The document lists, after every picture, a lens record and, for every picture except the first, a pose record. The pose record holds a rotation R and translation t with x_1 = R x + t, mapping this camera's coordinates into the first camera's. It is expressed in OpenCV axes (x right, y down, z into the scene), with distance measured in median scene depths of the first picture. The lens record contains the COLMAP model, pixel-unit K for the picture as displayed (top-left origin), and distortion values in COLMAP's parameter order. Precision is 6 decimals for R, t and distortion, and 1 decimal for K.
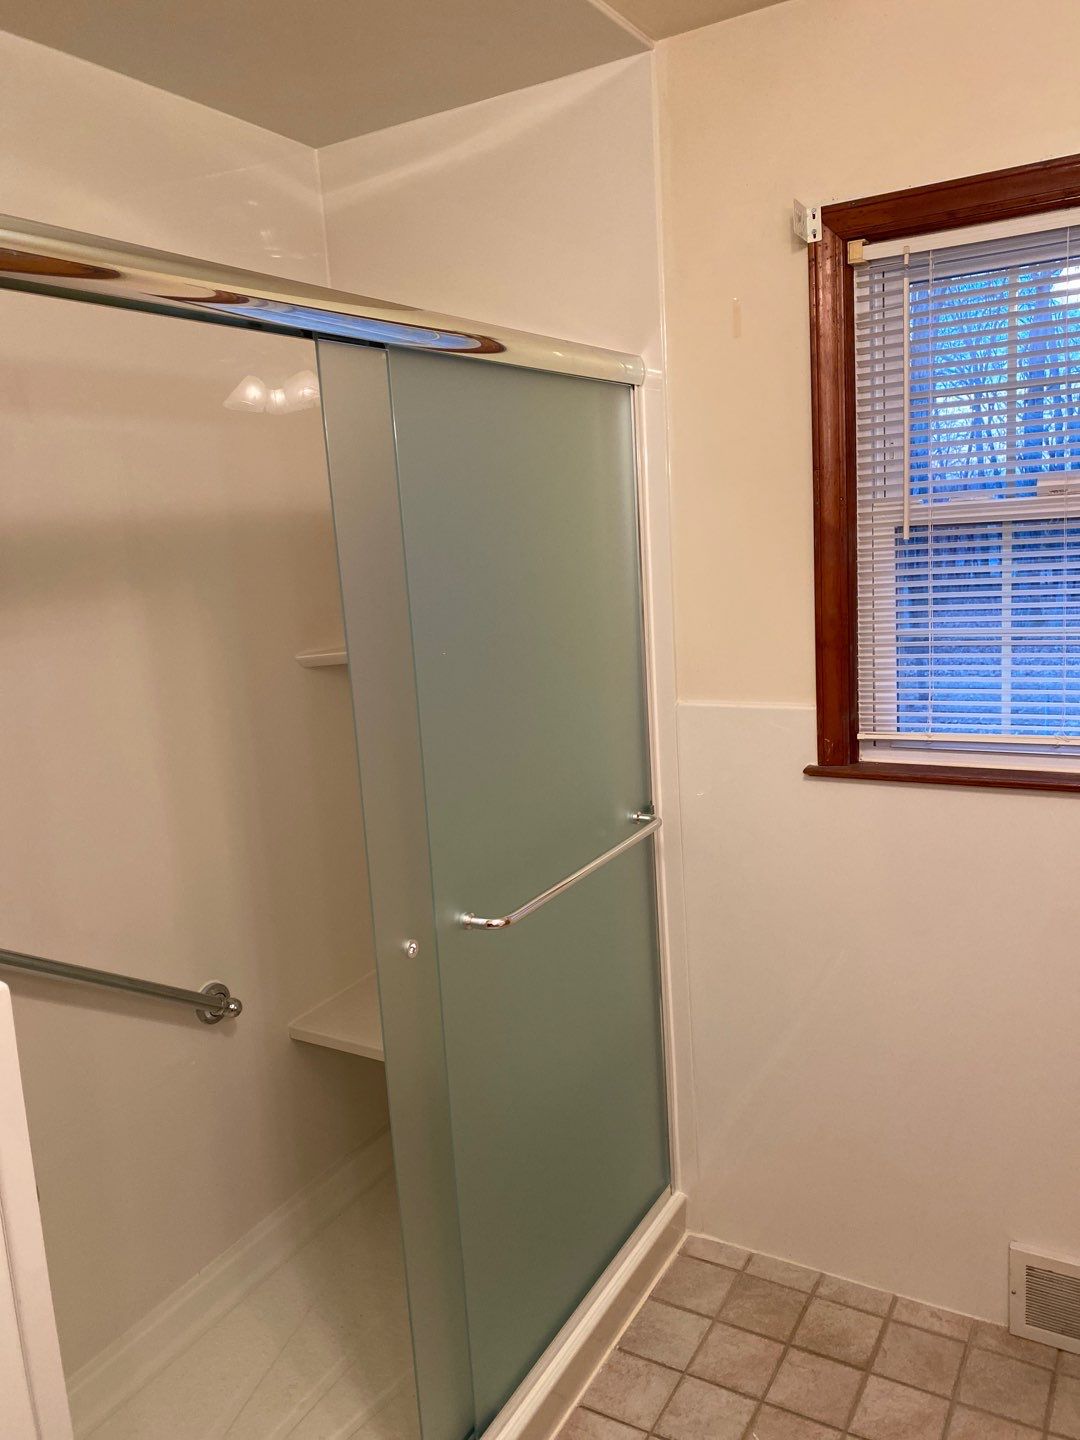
lens RADIAL K [[1123.9, 0, 540.0], [0, 1123.9, 720.0], [0, 0, 1]] dist [0.015347, 0.000477]
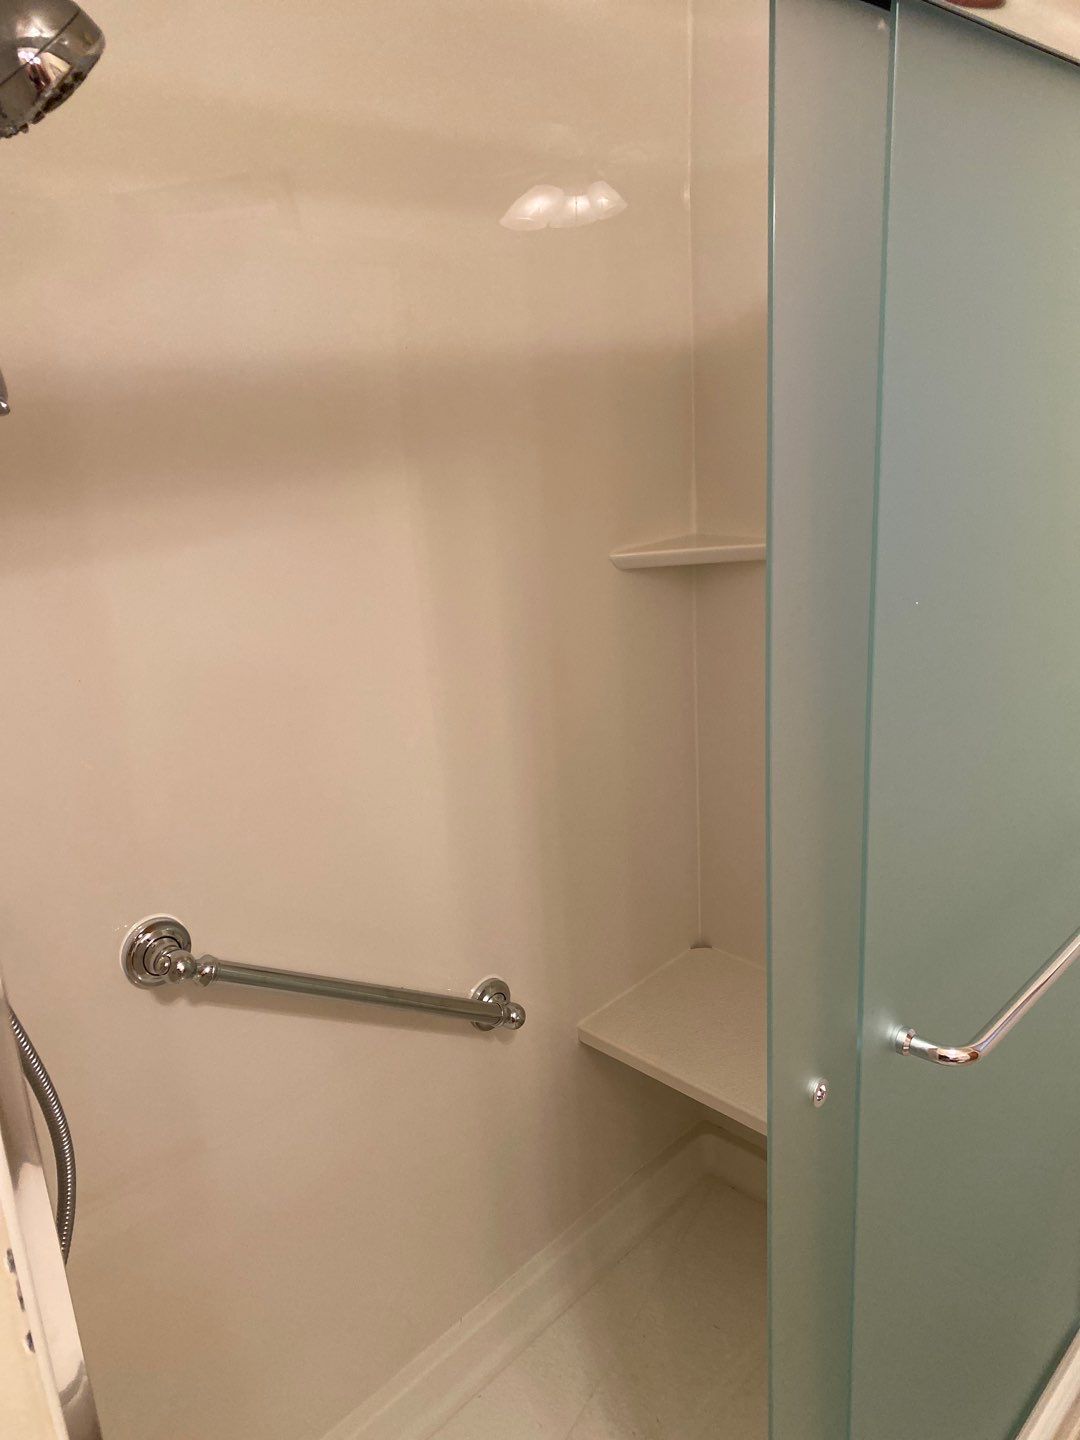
lens RADIAL K [[1123.9, 0, 540.0], [0, 1123.9, 720.0], [0, 0, 1]] dist [0.015347, 0.000477]
pose [[0.974830, 0.080219, -0.208018, -0.108621], [-0.050435, 0.988185, 0.144728, -0.059916], [0.217170, -0.130594, 0.967358, 0.274657]]
